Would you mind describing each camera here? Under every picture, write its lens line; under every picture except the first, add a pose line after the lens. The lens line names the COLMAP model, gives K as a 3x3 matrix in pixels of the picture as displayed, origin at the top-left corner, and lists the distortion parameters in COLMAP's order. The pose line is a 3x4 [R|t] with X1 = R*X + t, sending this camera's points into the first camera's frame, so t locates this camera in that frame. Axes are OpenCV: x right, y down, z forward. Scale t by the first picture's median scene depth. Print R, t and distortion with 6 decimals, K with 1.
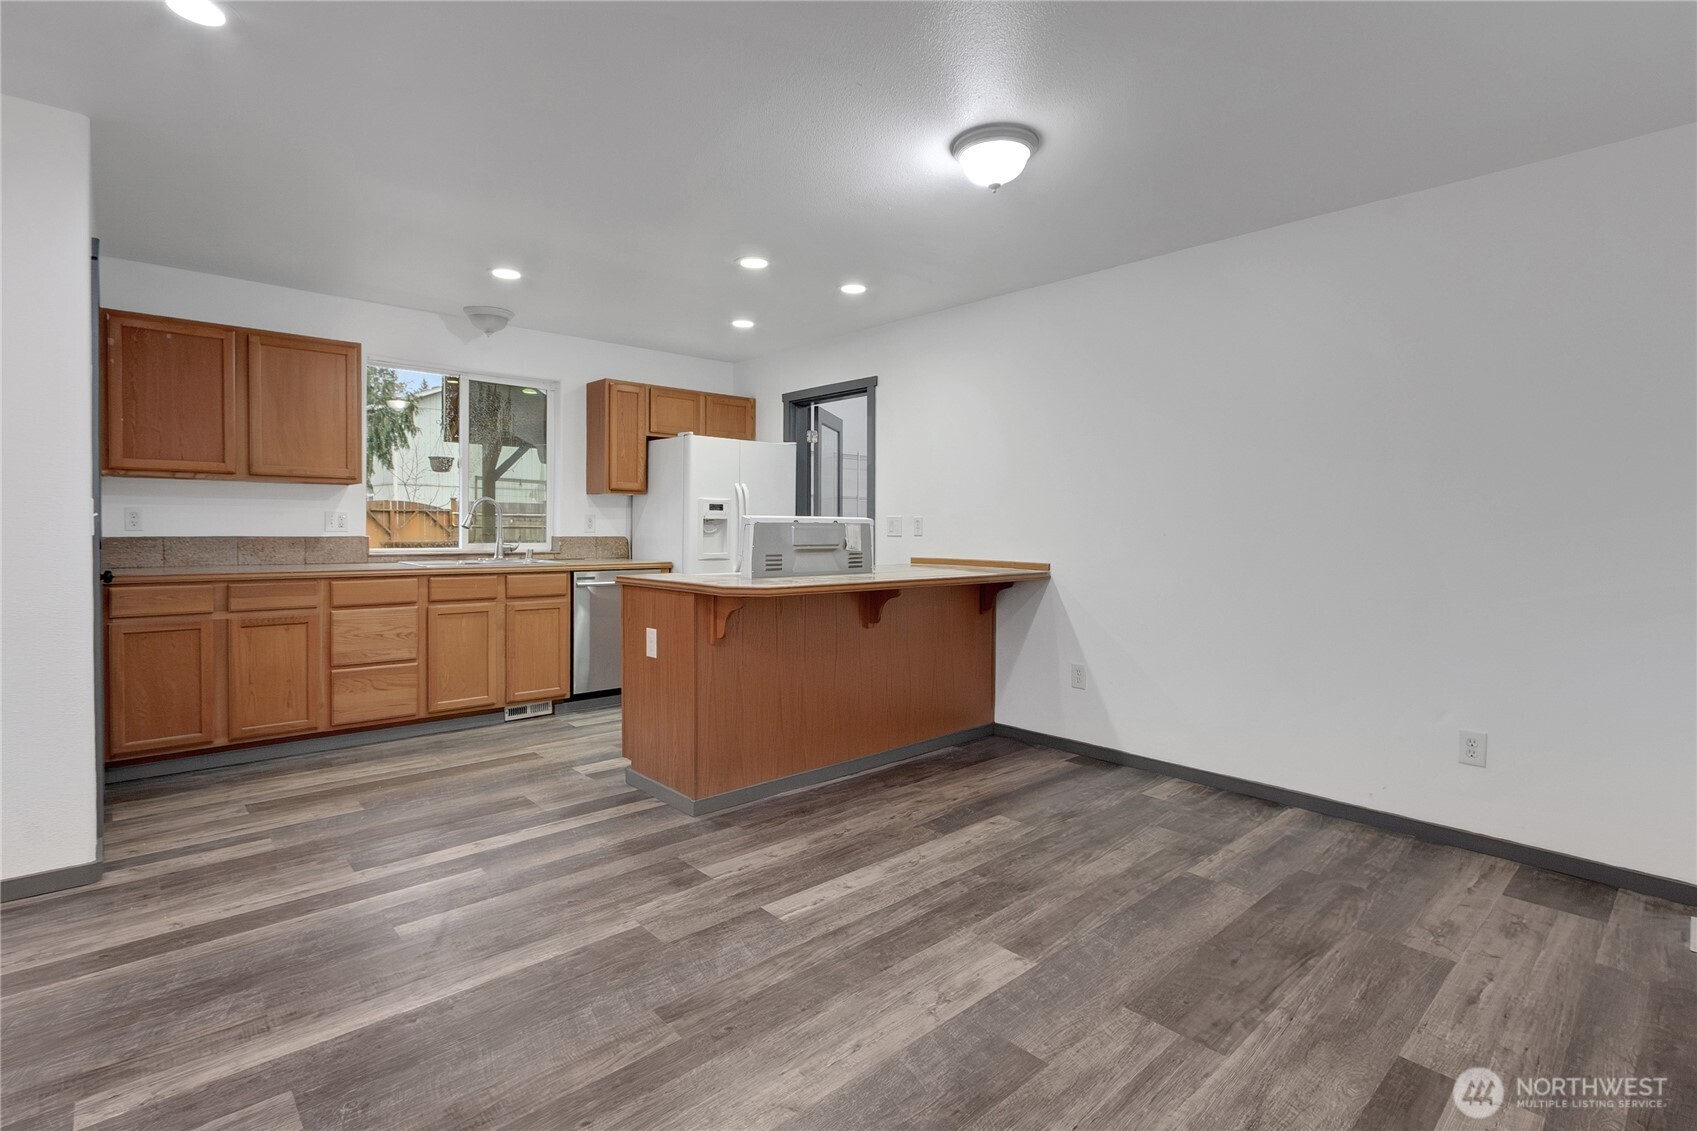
lens RADIAL K [[805.9, 0, 822.2], [0, 805.9, 556.0], [0, 0, 1]] dist [0.006451, -0.002603]
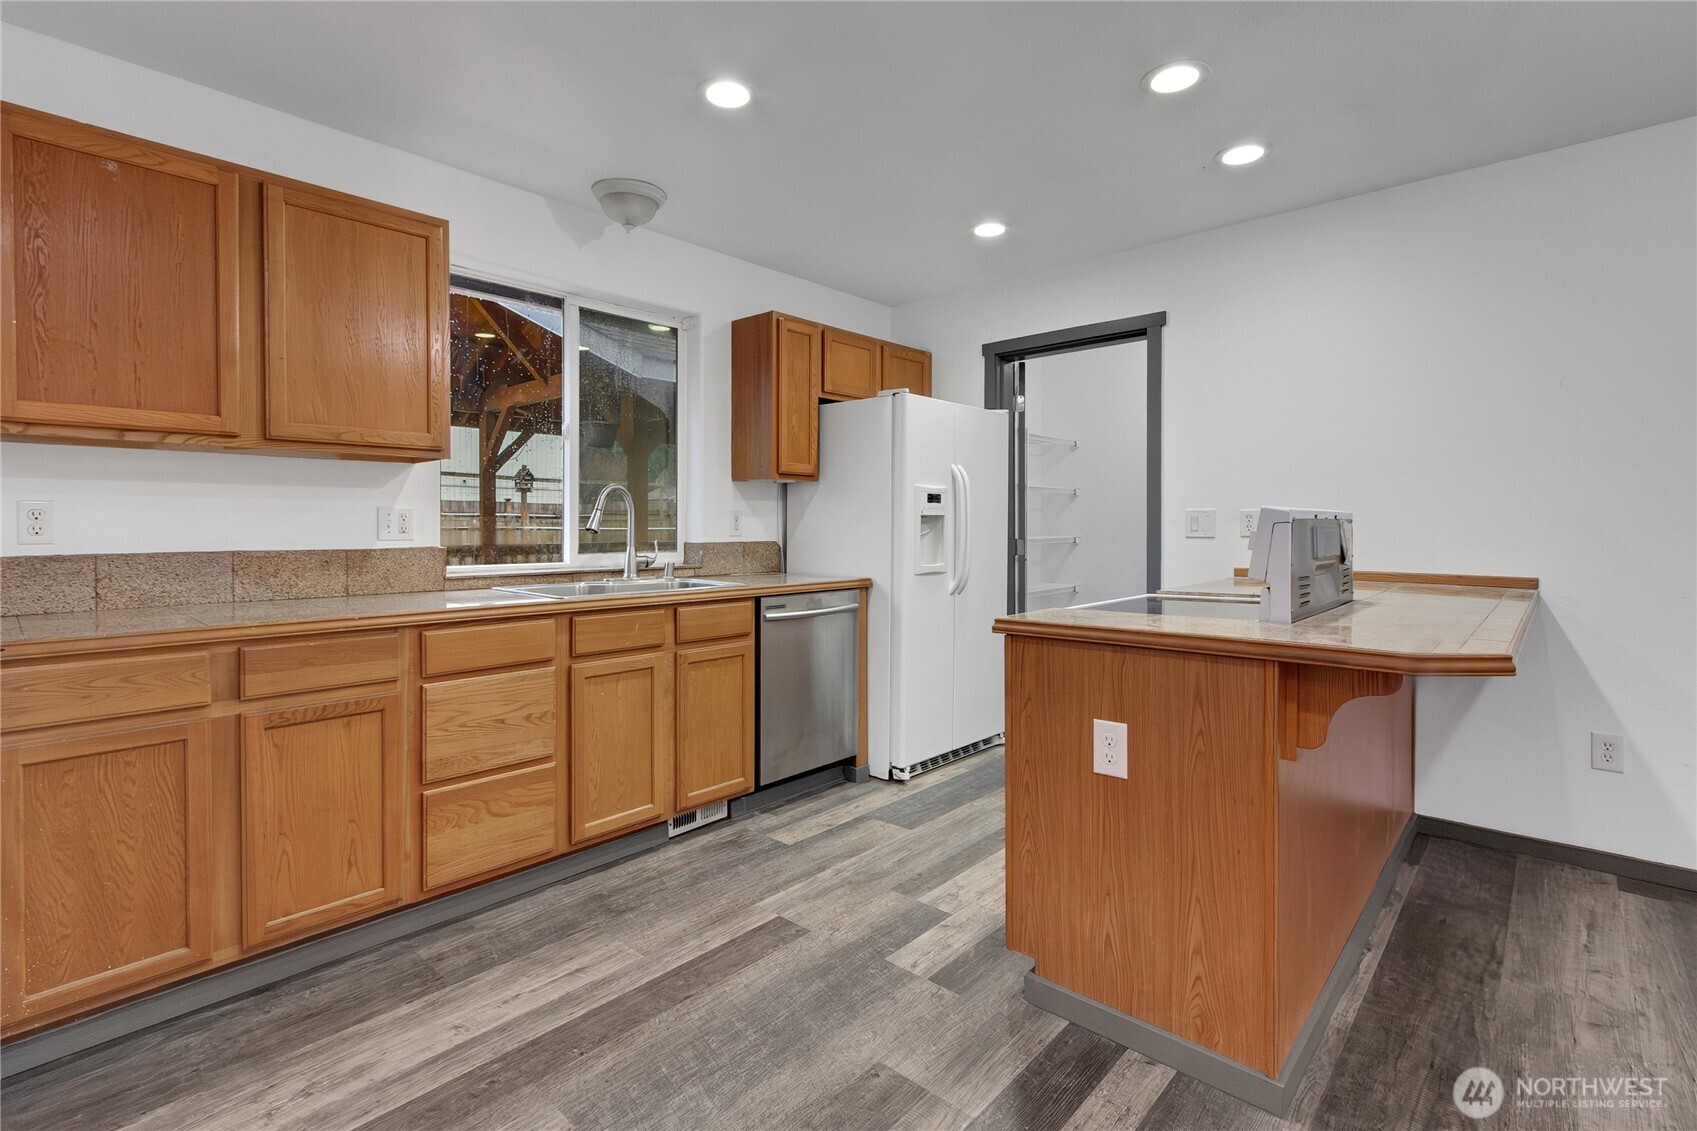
lens RADIAL K [[805.9, 0, 828.2], [0, 805.9, 545.1], [0, 0, 1]] dist [0.006451, -0.002603]
pose [[0.995934, -0.010860, 0.089424, -0.388028], [0.011647, 0.999898, -0.008286, -0.020942], [-0.089325, 0.009294, 0.995959, 0.431977]]
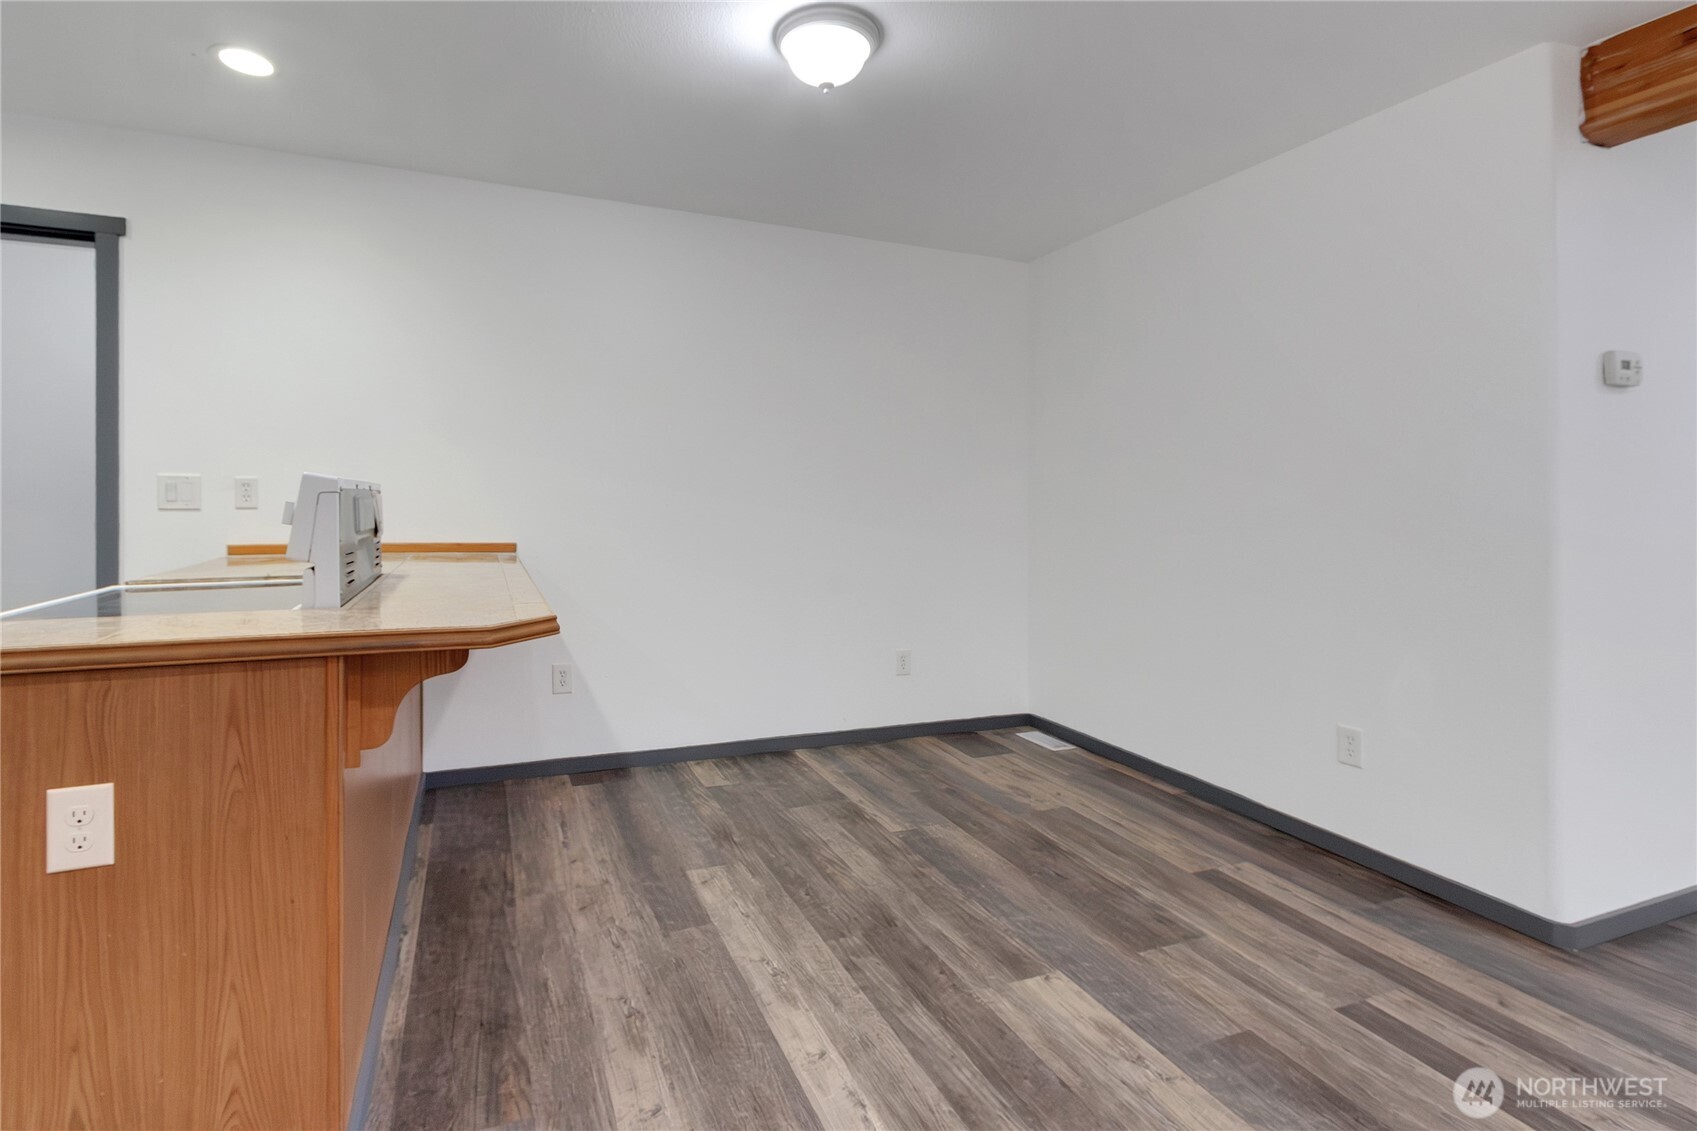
lens RADIAL K [[805.9, 0, 827.5], [0, 805.9, 502.9], [0, 0, 1]] dist [0.006451, -0.002603]
pose [[0.337307, -0.009176, 0.941350, -0.380870], [0.023682, 0.999719, 0.001260, -0.023990], [-0.941097, 0.021868, 0.337429, 0.503239]]
